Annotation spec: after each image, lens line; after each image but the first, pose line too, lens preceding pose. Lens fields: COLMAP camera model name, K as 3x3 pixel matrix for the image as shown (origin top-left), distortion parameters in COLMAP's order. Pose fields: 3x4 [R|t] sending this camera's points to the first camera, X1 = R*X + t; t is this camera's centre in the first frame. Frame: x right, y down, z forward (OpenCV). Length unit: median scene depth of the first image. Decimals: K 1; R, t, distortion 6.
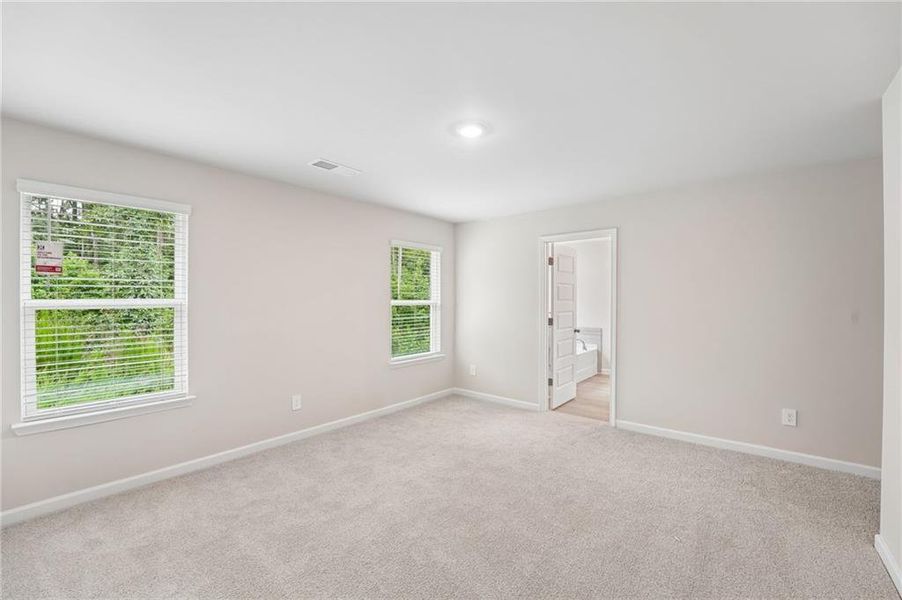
lens RADIAL K [[378.4, 0, 446.8], [0, 378.4, 297.1], [0, 0, 1]] dist [-0.023380, 0.000231]
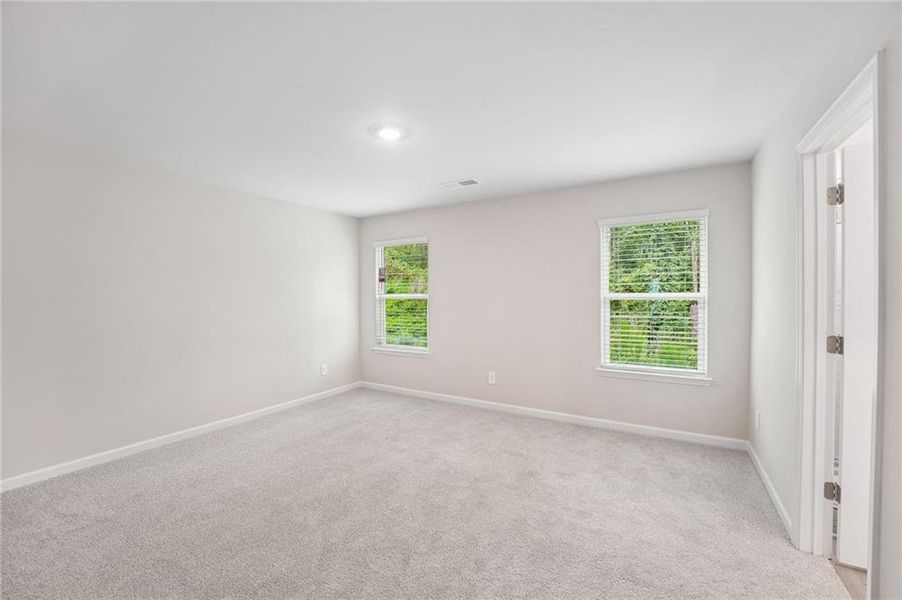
lens RADIAL K [[374.4, 0, 448.8], [0, 374.4, 295.0], [0, 0, 1]] dist [-0.026039, 0.000211]
pose [[0.156797, 0.003479, -0.987625, 0.694126], [0.010534, 0.999931, 0.005194, 0.004934], [0.987575, -0.011218, 0.156750, 0.614901]]
